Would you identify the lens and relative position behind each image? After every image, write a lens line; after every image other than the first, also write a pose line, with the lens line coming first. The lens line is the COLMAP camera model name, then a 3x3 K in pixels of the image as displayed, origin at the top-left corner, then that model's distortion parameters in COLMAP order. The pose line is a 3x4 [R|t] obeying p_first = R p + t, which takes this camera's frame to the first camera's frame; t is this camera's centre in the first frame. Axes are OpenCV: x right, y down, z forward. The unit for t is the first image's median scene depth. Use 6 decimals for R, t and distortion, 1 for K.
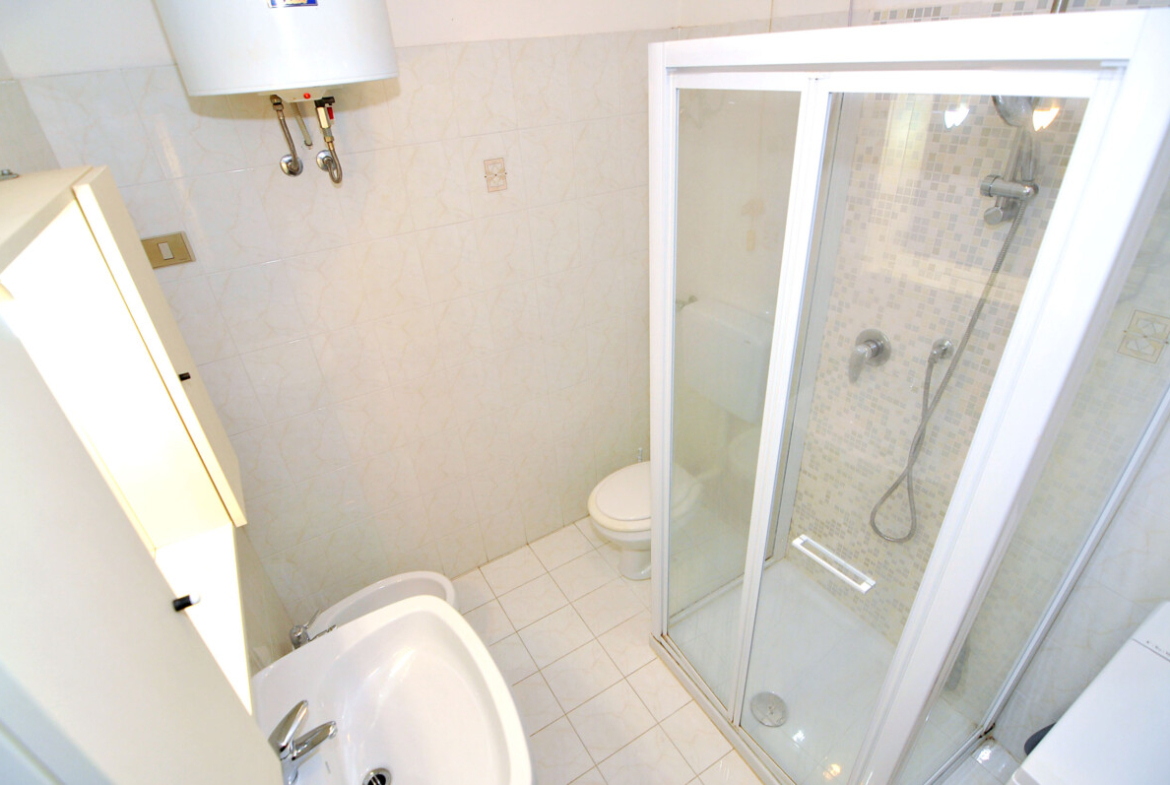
lens RADIAL K [[556.2, 0, 593.9], [0, 556.2, 381.9], [0, 0, 1]] dist [-0.002013, -0.000251]
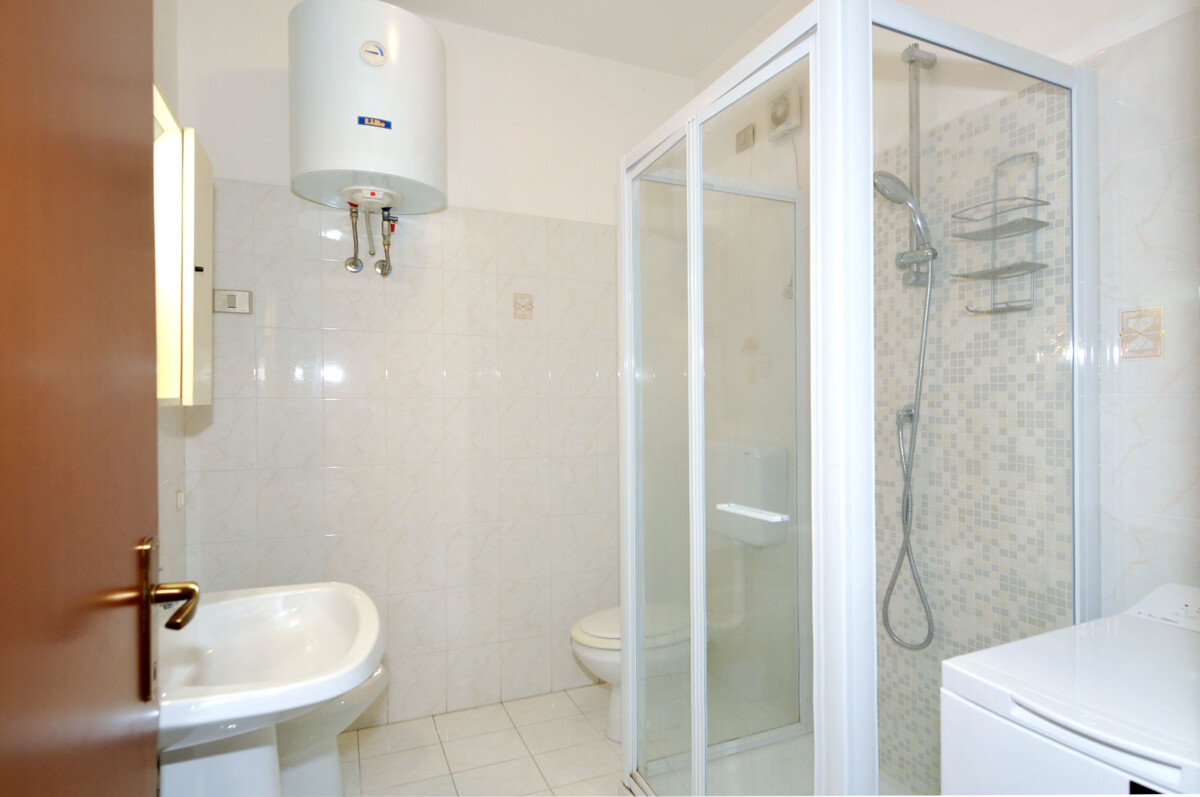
lens RADIAL K [[629.1, 0, 674.7], [0, 629.1, 412.7], [0, 0, 1]] dist [0.018485, -0.000280]
pose [[0.997157, 0.016944, -0.073424, 0.255242], [-0.053481, 0.845560, -0.531195, 0.530943], [0.053084, 0.533612, 0.844062, -0.006639]]
